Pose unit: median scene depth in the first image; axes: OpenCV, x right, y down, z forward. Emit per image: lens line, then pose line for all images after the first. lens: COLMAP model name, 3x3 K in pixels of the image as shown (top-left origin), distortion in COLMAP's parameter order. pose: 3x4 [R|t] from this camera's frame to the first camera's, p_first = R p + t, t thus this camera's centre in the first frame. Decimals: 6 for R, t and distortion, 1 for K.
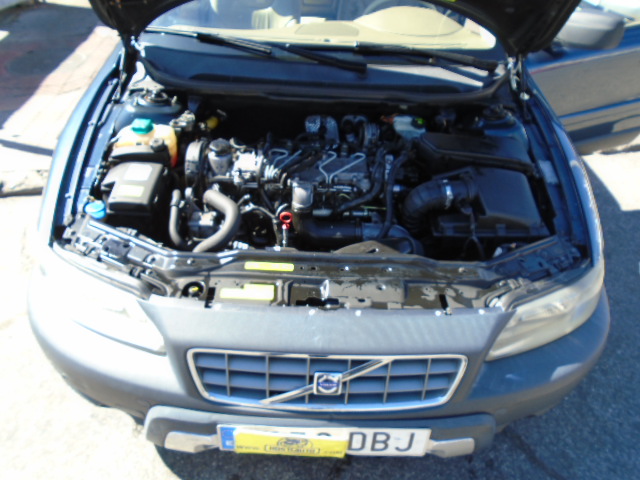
lens RADIAL K [[494.4, 0, 320.0], [0, 494.4, 240.0], [0, 0, 1]] dist [-0.005085, -0.000525]
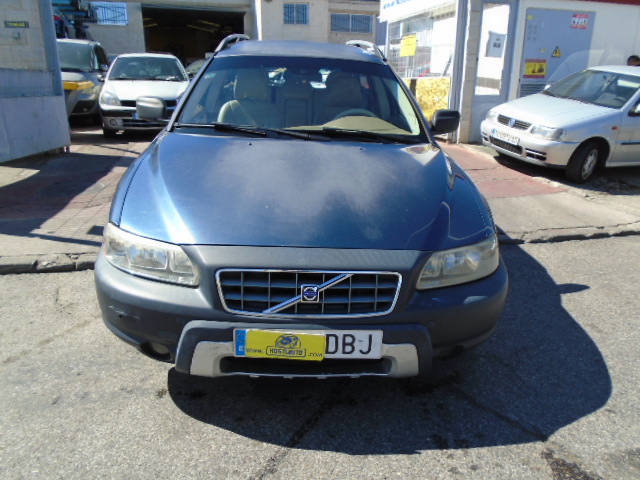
lens RADIAL K [[496.8, 0, 318.7], [0, 496.8, 236.3], [0, 0, 1]] dist [-0.001093, -0.001618]
pose [[0.998976, -0.019530, 0.040820, -0.015139], [0.031802, 0.944738, -0.326280, 0.584984], [-0.032192, 0.327243, 0.944392, -0.448136]]
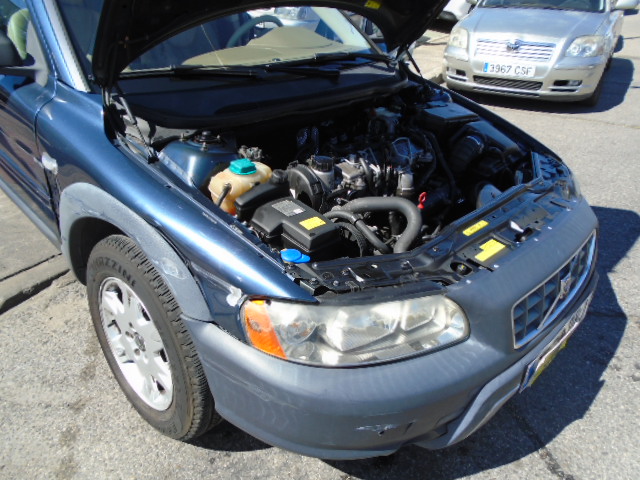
lens RADIAL K [[494.4, 0, 320.0], [0, 494.4, 240.0], [0, 0, 1]] dist [-0.005085, -0.000525]
pose [[0.708891, -0.363780, 0.604266, -1.081545], [0.411345, 0.909175, 0.064775, -0.144925], [-0.572947, 0.202643, 0.794146, 0.325339]]
